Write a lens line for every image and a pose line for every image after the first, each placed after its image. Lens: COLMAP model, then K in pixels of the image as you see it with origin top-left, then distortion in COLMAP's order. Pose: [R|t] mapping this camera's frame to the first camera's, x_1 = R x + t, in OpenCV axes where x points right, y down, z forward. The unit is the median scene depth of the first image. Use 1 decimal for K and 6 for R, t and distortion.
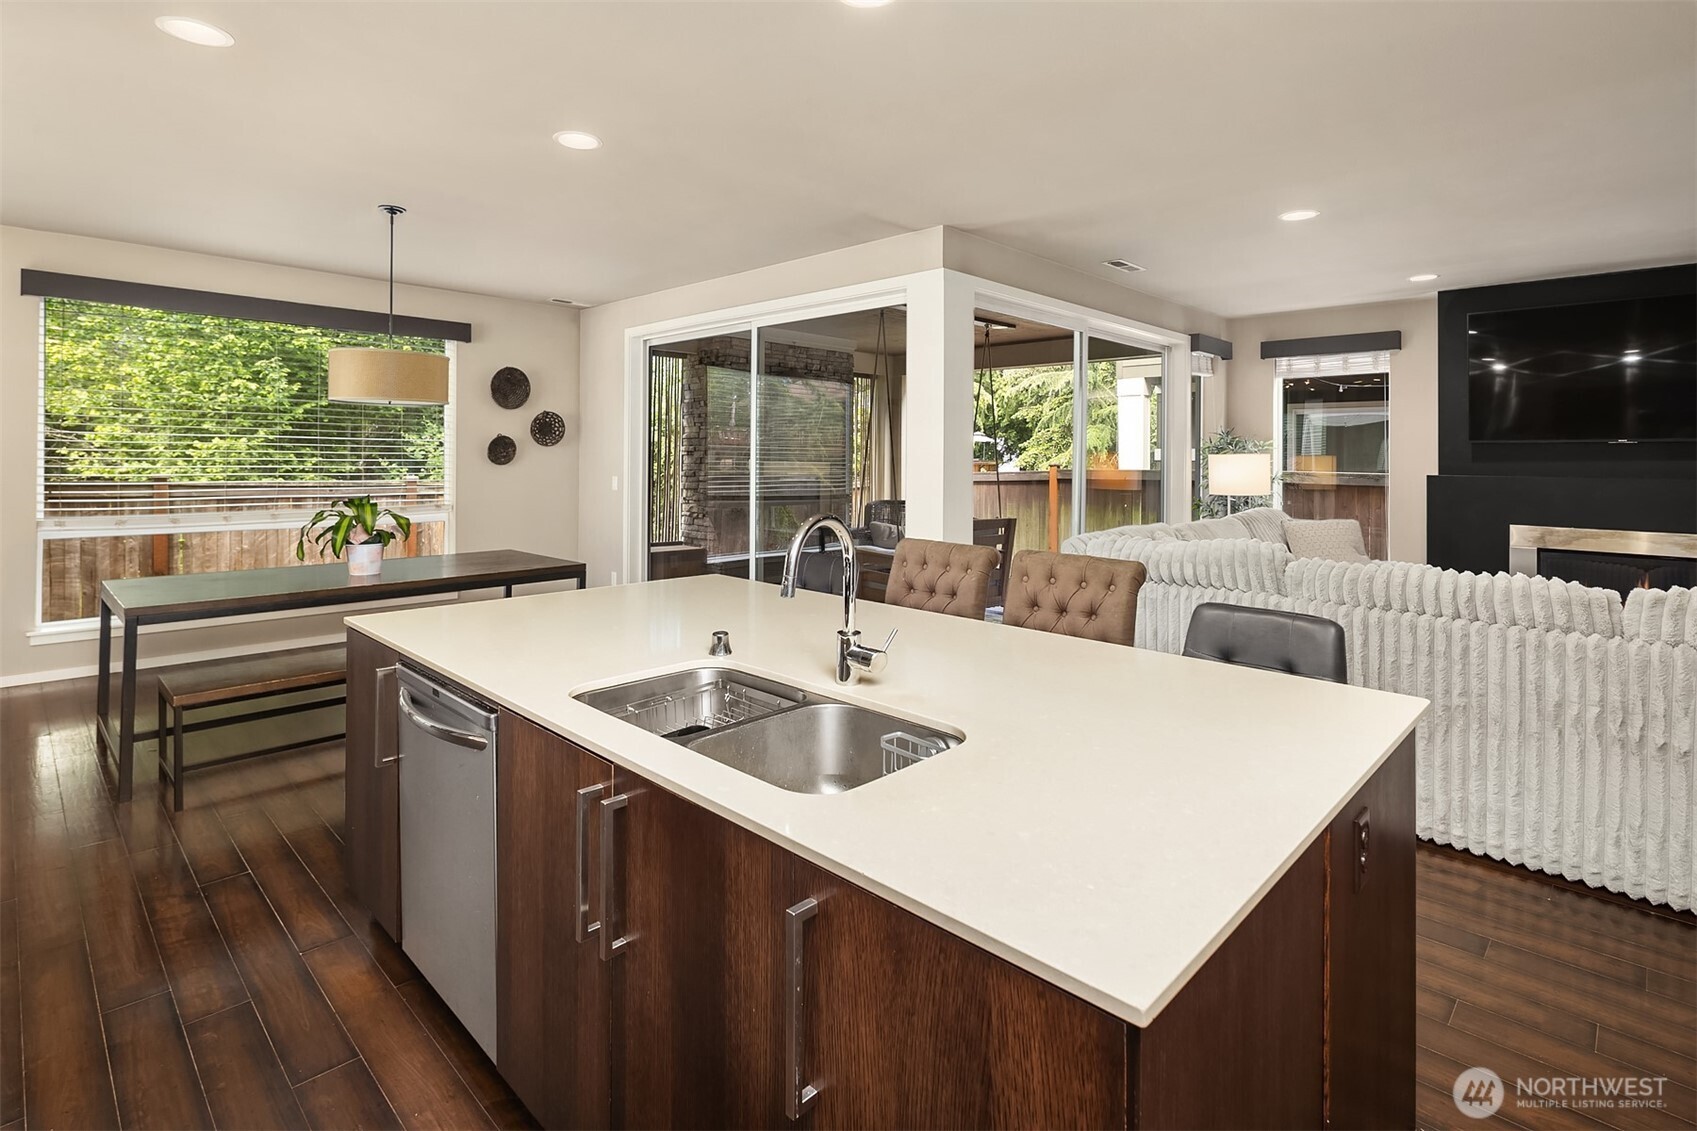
lens RADIAL K [[835.3, 0, 848.5], [0, 835.3, 463.5], [0, 0, 1]] dist [0.003466, -0.000593]
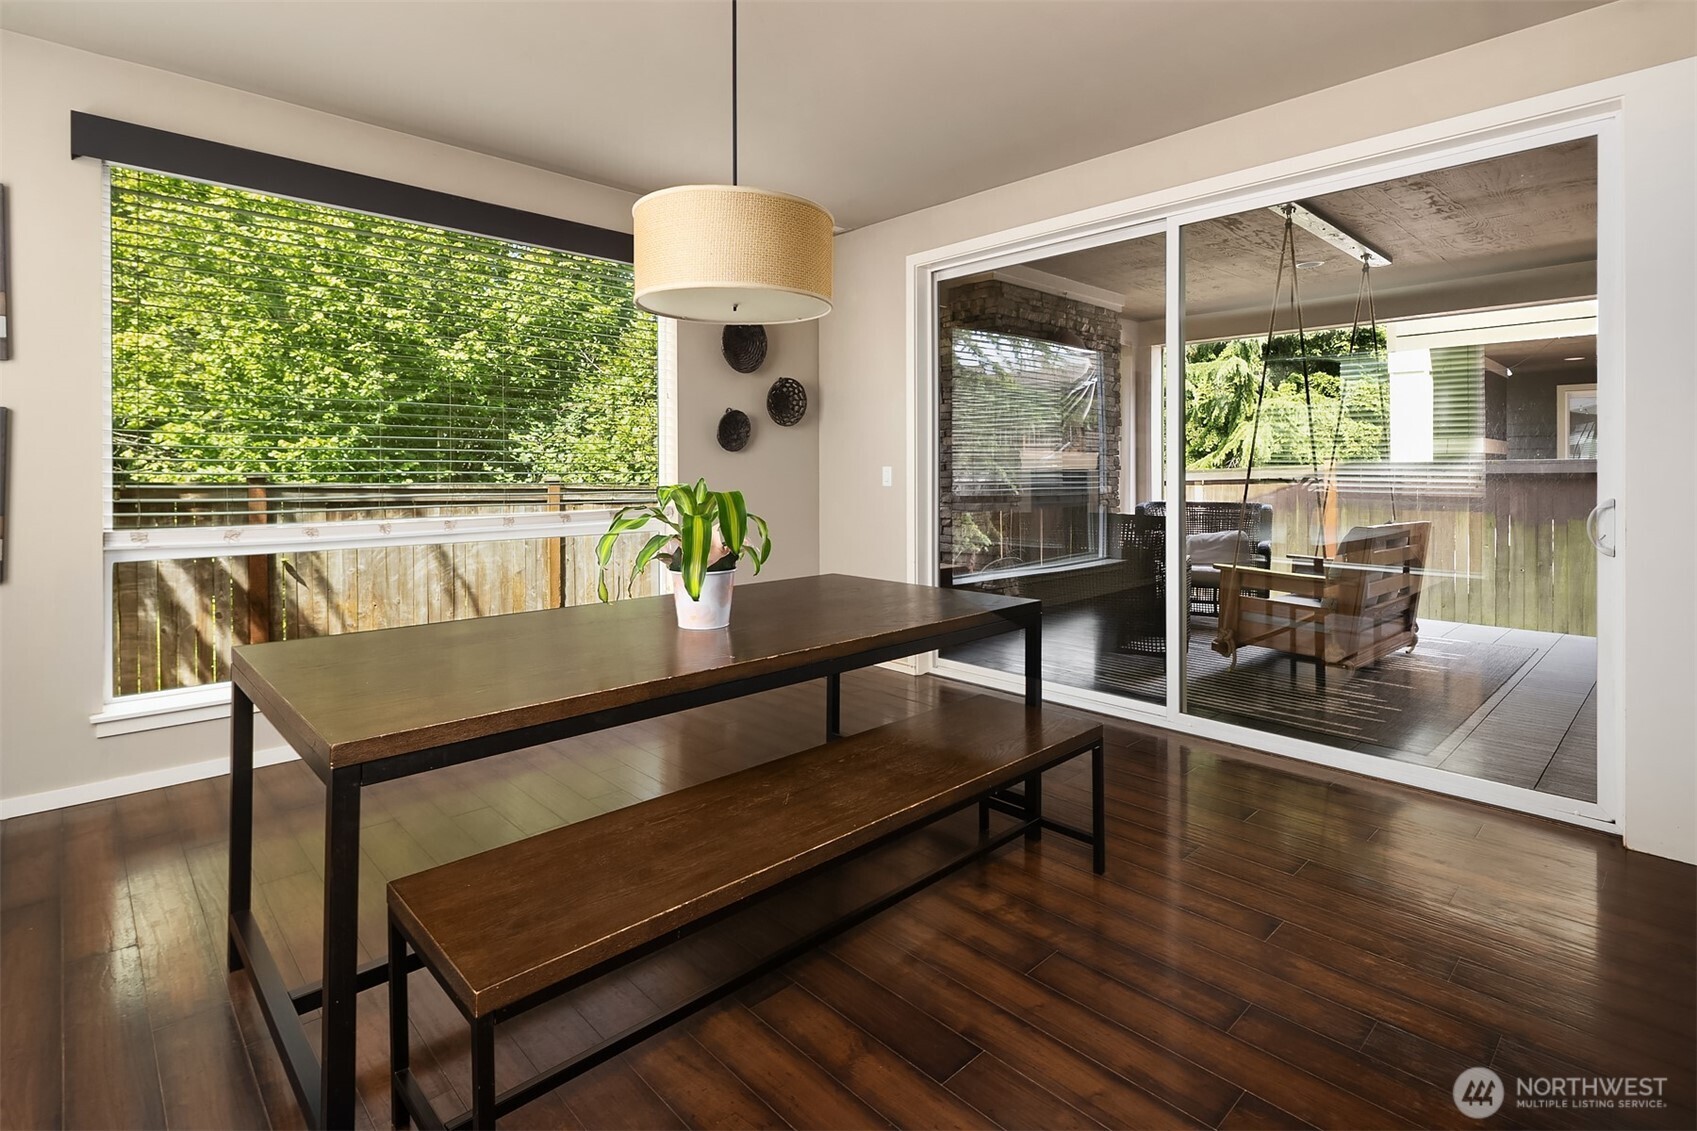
lens RADIAL K [[825.8, 0, 855.2], [0, 825.8, 480.4], [0, 0, 1]] dist [-0.000636, -0.000705]
pose [[0.999593, -0.009678, -0.026845, -0.230813], [0.009845, 0.999933, 0.006106, 0.018109], [0.026784, -0.006368, 0.999621, 0.236818]]
